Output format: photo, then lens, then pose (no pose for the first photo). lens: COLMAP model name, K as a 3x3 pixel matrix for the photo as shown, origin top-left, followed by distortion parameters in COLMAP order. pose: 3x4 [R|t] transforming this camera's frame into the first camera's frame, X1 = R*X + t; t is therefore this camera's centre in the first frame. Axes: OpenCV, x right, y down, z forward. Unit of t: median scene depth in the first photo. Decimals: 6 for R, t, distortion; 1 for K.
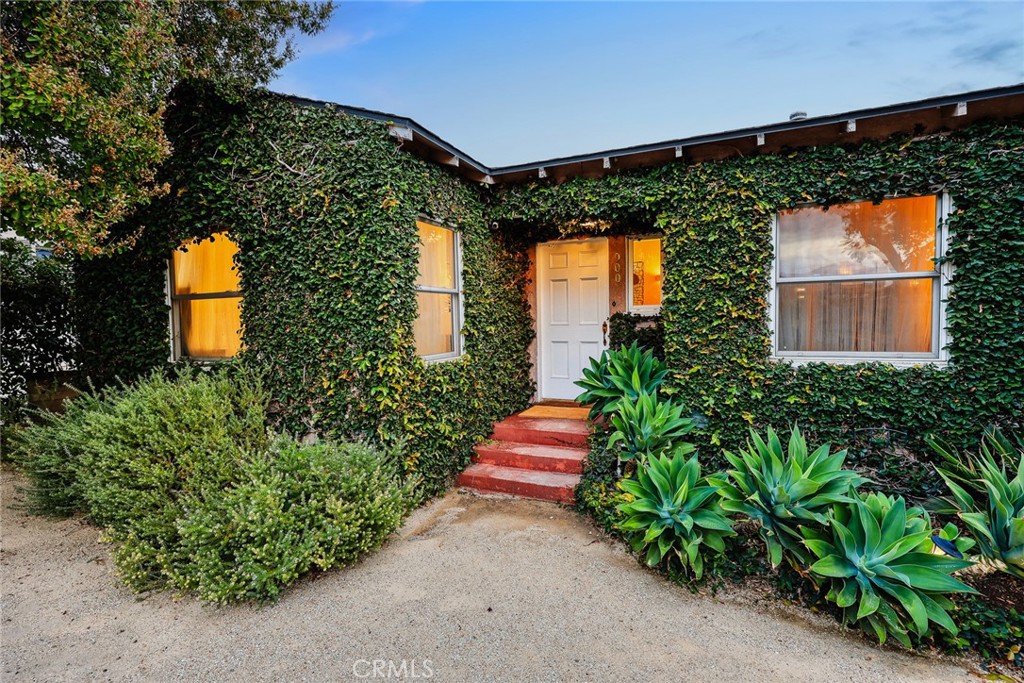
lens RADIAL K [[455.2, 0, 511.5], [0, 455.2, 329.5], [0, 0, 1]] dist [0.001484, 0.000147]
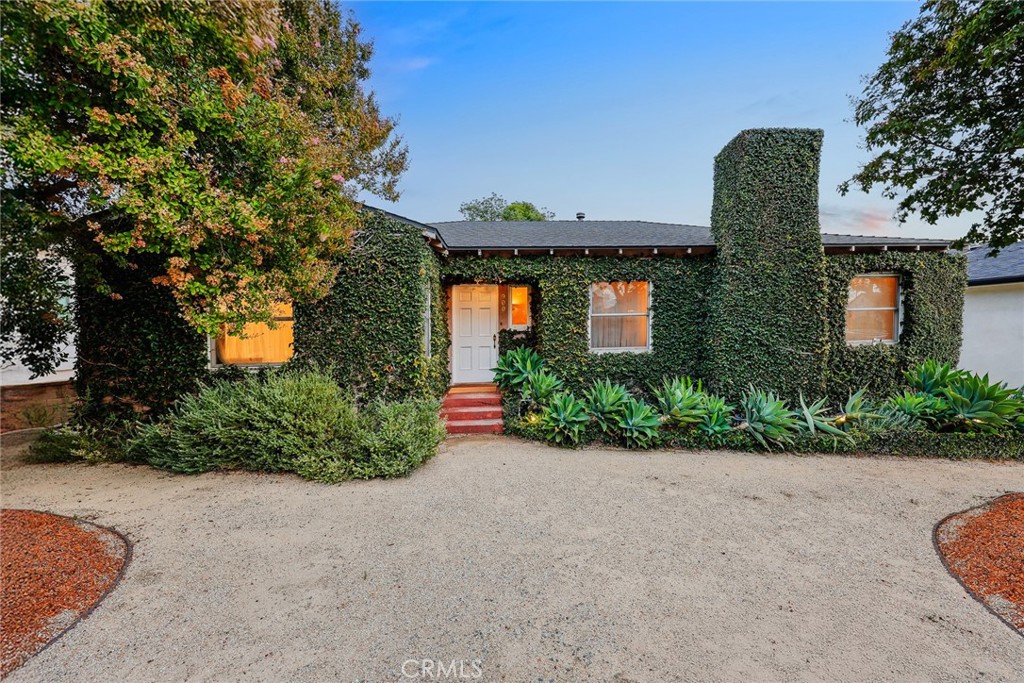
lens RADIAL K [[395.8, 0, 509.5], [0, 395.8, 341.9], [0, 0, 1]] dist [-0.000754, 0.000011]
pose [[0.902056, -0.019274, 0.431188, -0.573747], [0.014723, 0.999795, 0.013891, -0.012901], [-0.431367, -0.006182, 0.902155, -0.520313]]
